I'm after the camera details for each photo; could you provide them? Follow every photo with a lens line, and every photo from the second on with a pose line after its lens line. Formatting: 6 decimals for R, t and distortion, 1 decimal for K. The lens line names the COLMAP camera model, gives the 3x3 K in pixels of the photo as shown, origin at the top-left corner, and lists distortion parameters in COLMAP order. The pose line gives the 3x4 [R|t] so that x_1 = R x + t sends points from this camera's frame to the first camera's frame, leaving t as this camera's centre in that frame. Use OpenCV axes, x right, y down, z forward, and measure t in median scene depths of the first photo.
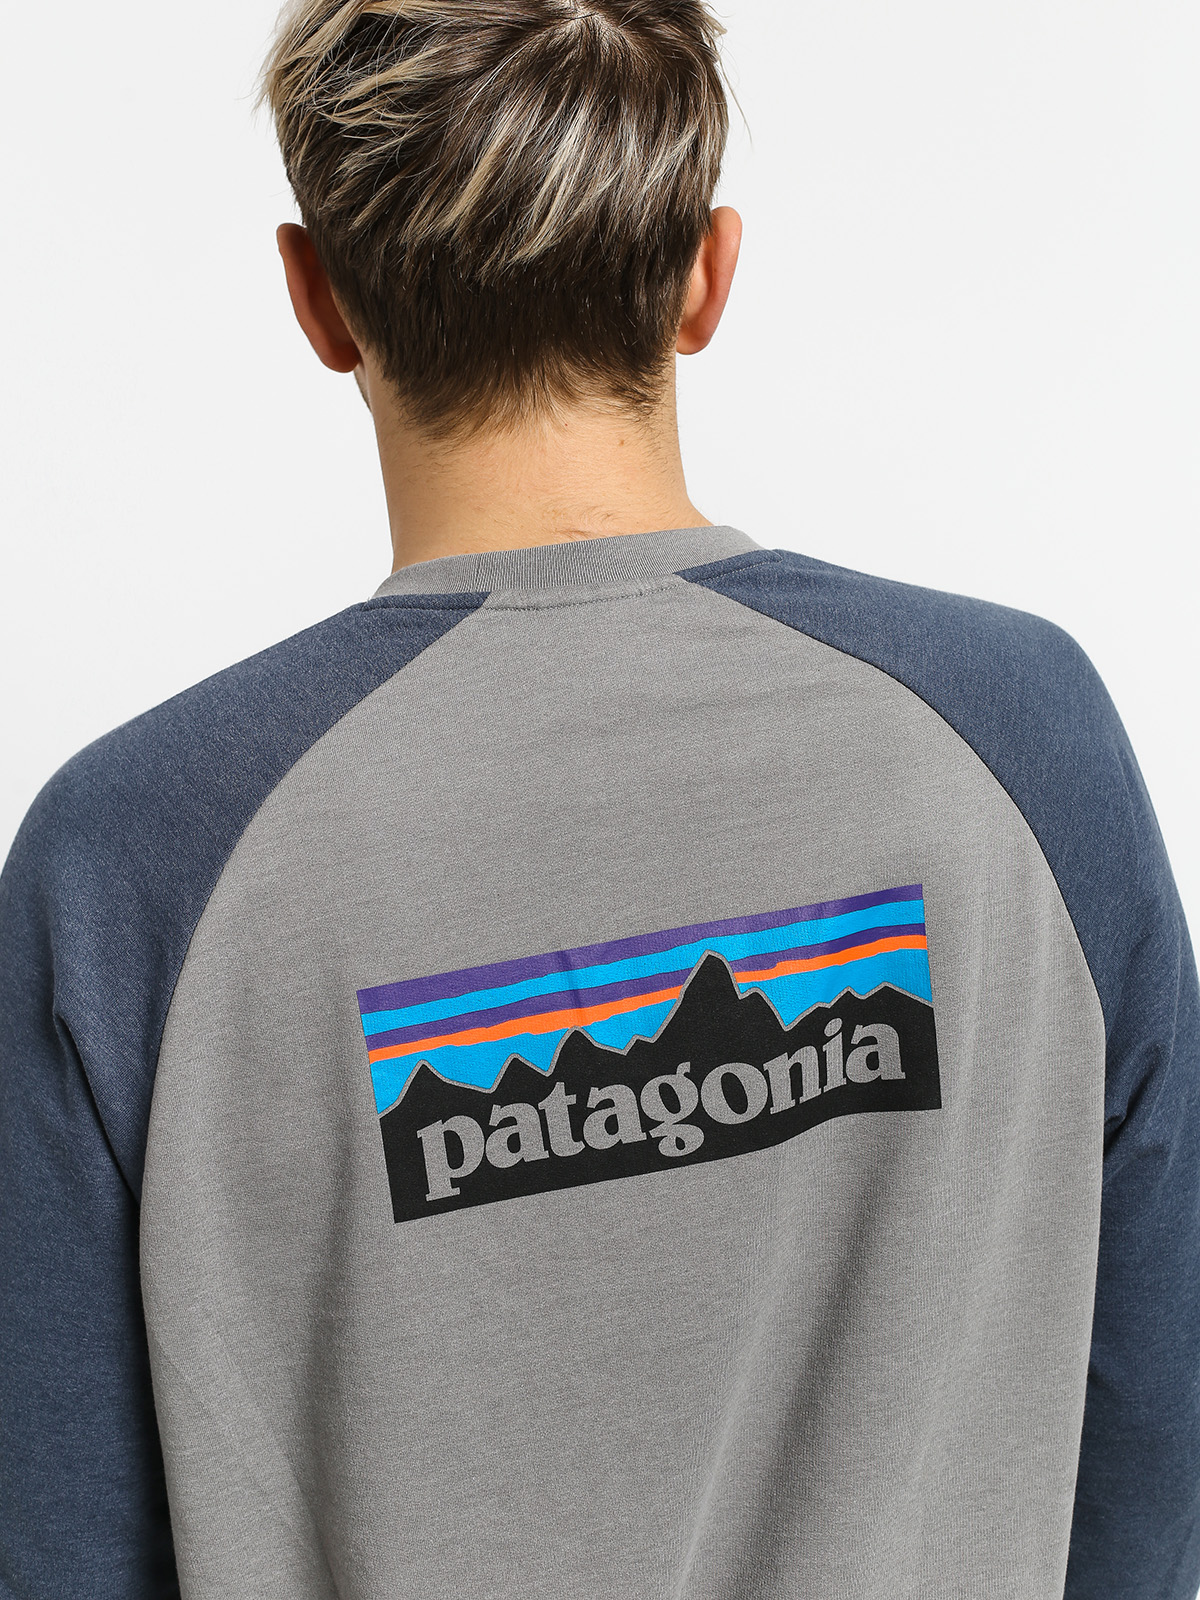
lens RADIAL K [[2258.3, 0, 600.0], [0, 2258.3, 800.0], [0, 0, 1]] dist [-0.022312, 0.078531]
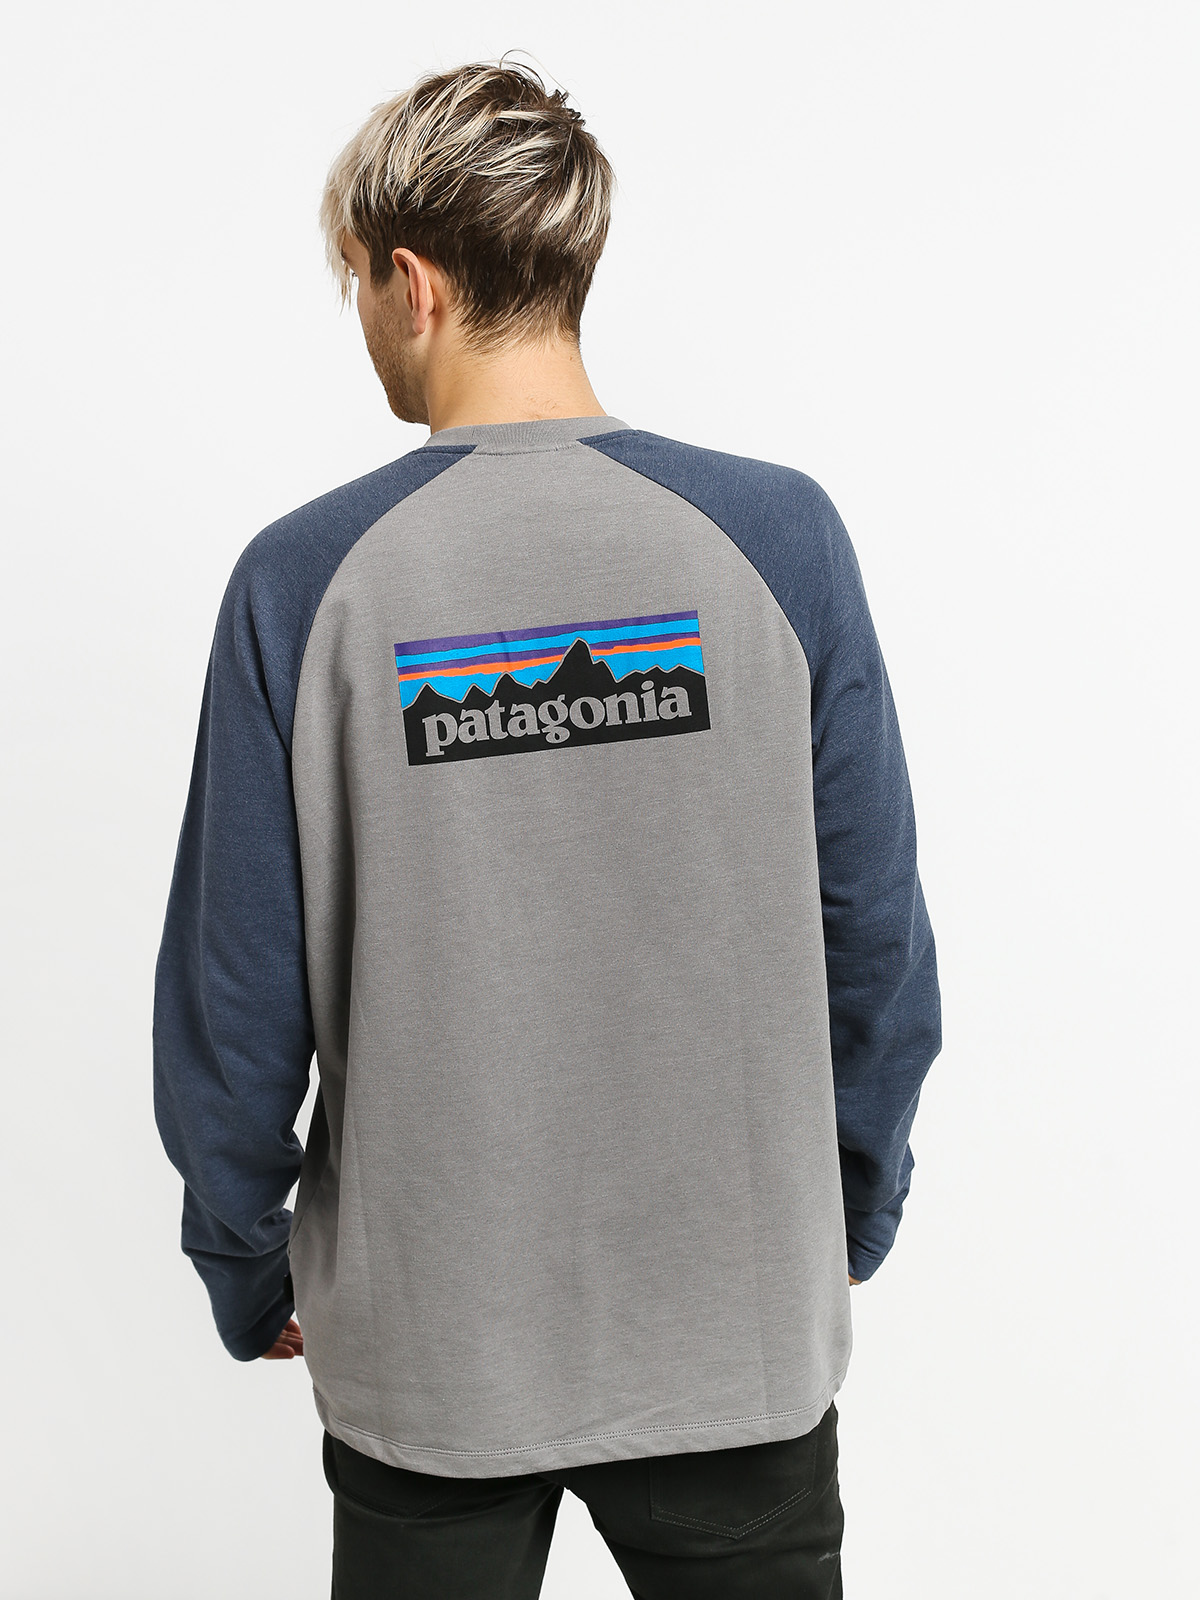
lens RADIAL K [[2258.3, 0, 600.0], [0, 2258.3, 800.0], [0, 0, 1]] dist [-0.022312, 0.078531]
pose [[0.976812, 0.069582, -0.202478, 0.464709], [-0.062616, 0.997211, 0.040612, 0.125505], [0.204739, -0.026992, 0.978444, -0.876555]]
